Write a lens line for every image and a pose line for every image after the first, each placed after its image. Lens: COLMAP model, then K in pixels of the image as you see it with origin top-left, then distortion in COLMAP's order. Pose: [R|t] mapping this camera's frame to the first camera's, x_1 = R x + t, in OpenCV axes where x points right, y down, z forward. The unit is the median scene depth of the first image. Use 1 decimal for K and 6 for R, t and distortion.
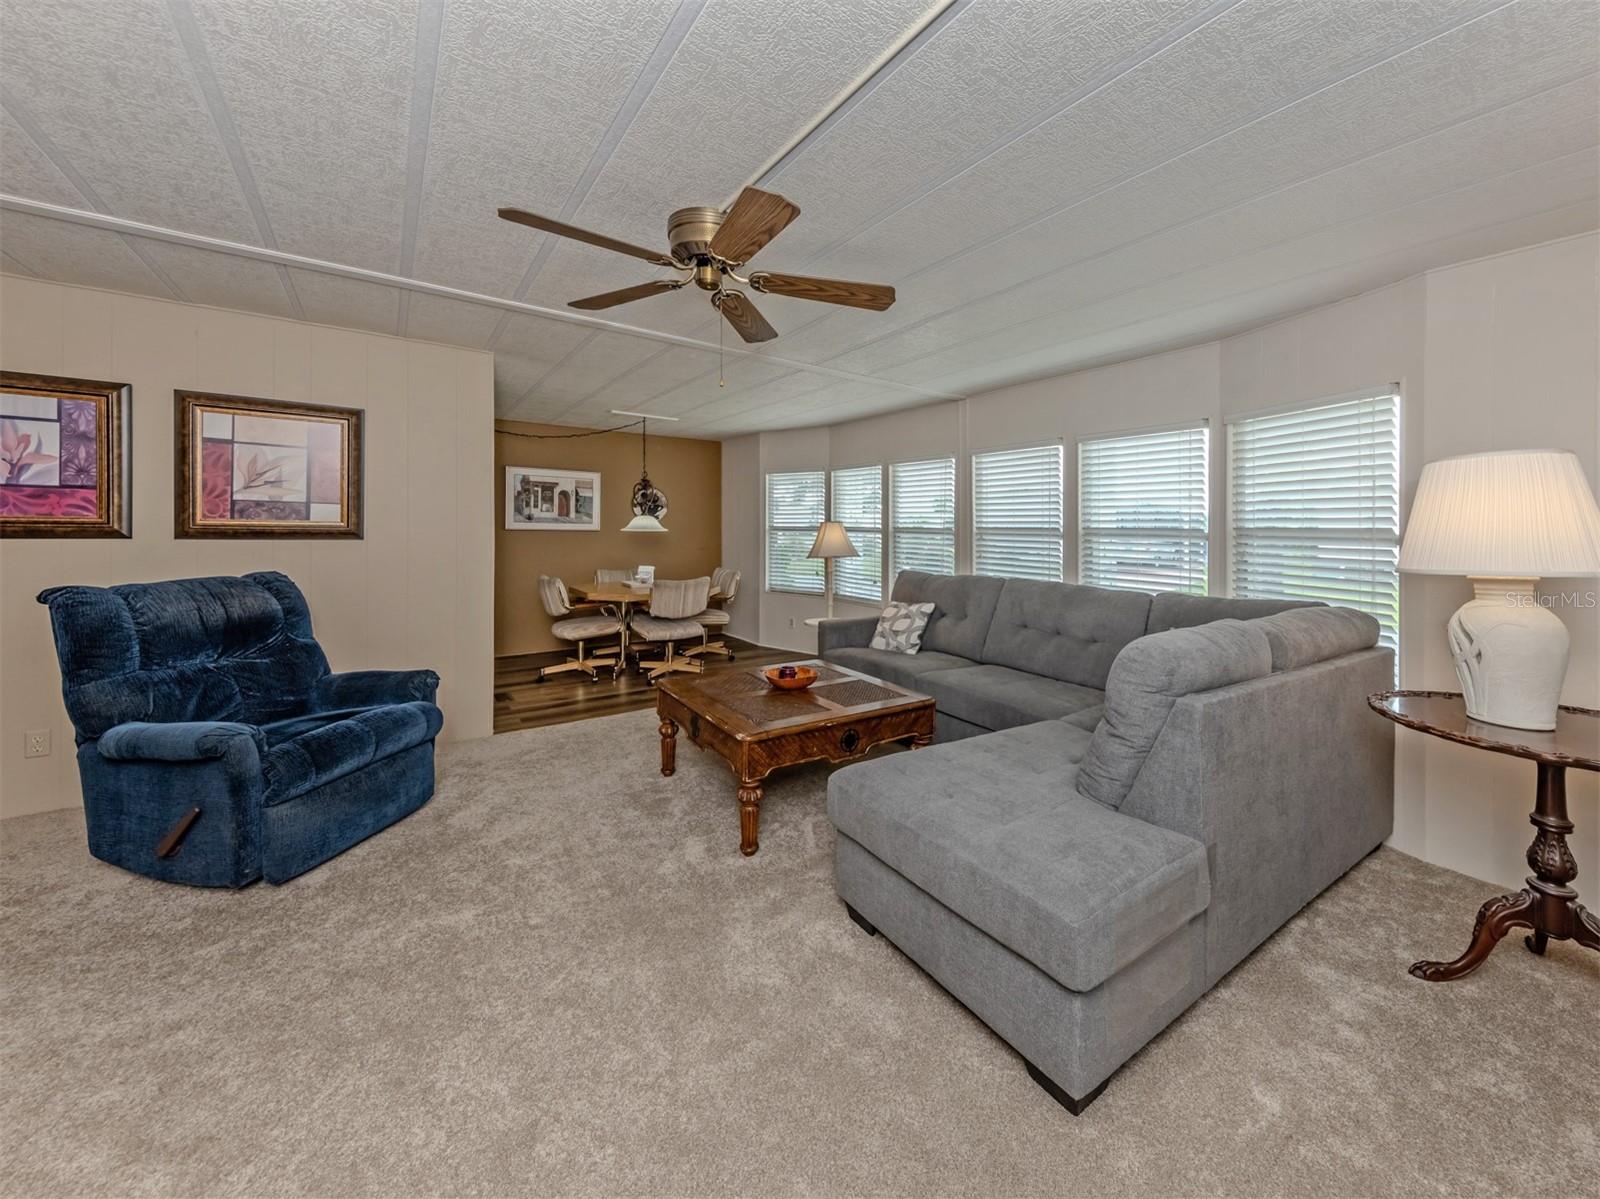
lens RADIAL K [[622.7, 0, 802.2], [0, 622.7, 545.7], [0, 0, 1]] dist [0.006735, -0.000226]
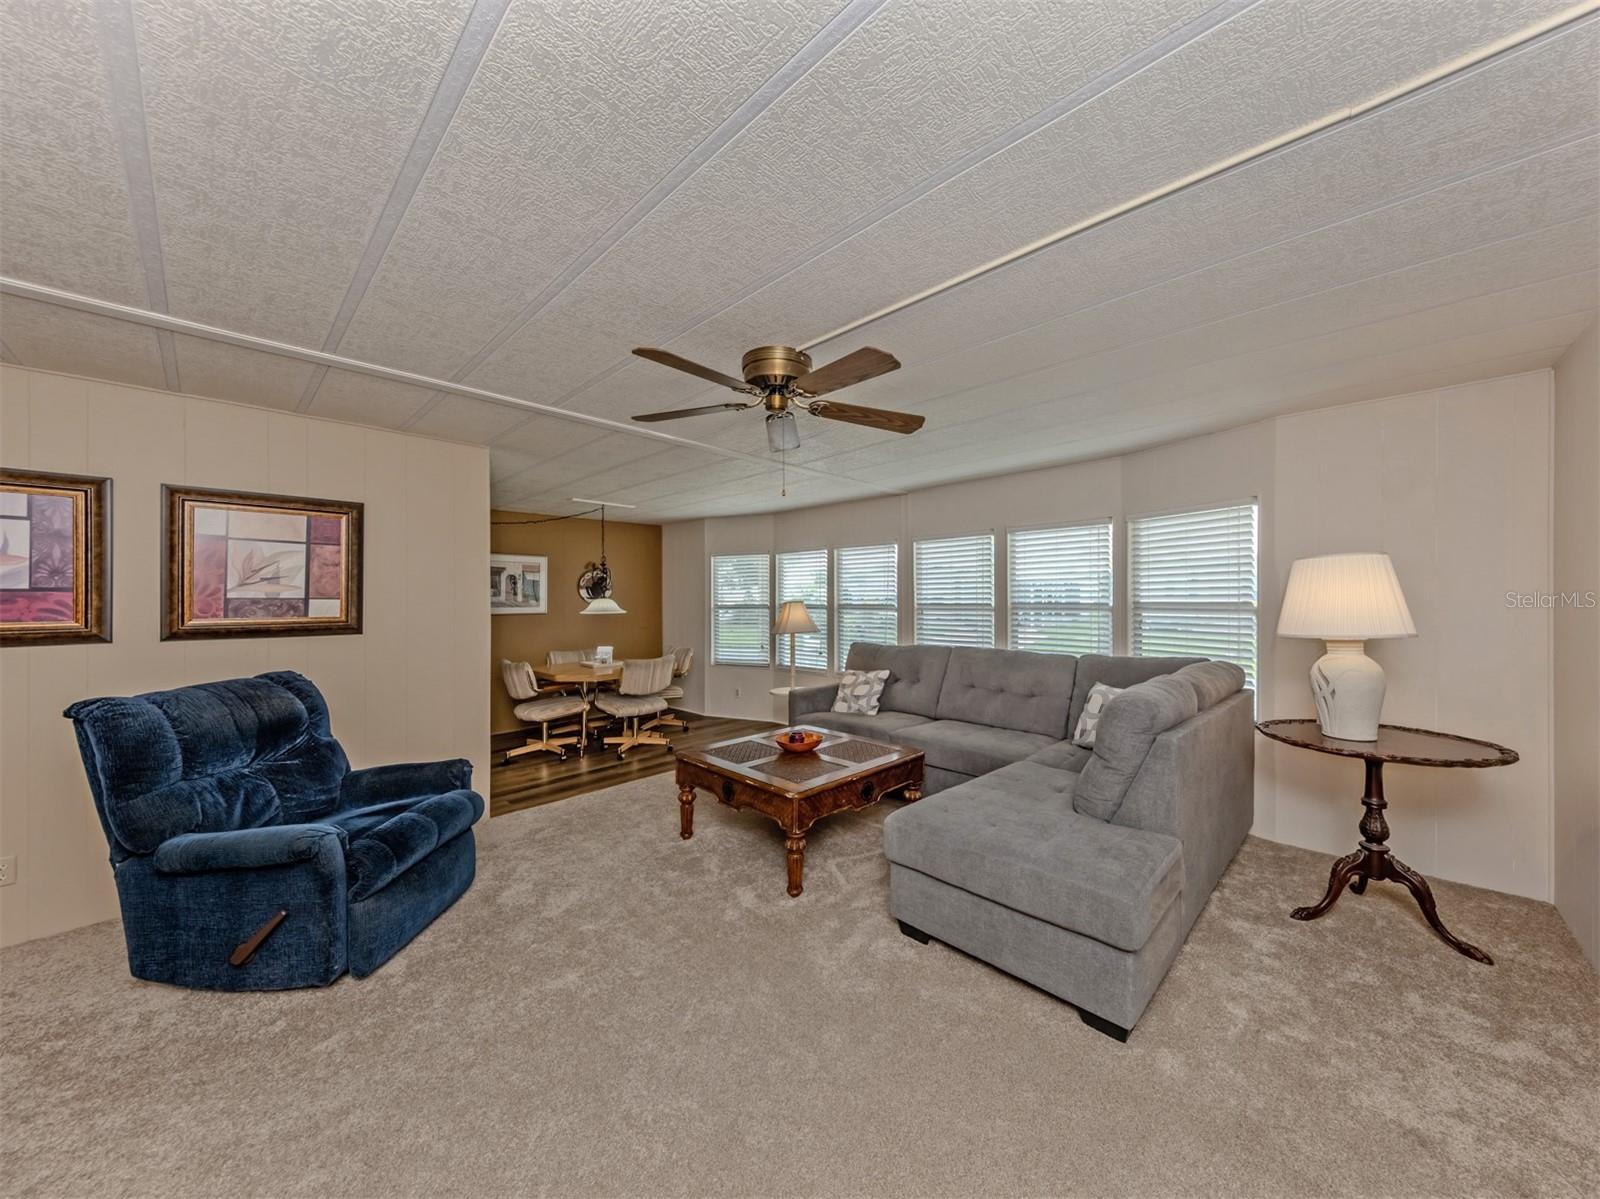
lens RADIAL K [[587.4, 0, 797.7], [0, 587.4, 620.3], [0, 0, 1]] dist [0.007013, -0.000025]
pose [[0.981078, -0.030129, 0.191253, -0.238036], [0.028535, 0.999531, 0.011085, -0.025917], [-0.191497, -0.005417, 0.981478, -0.063711]]
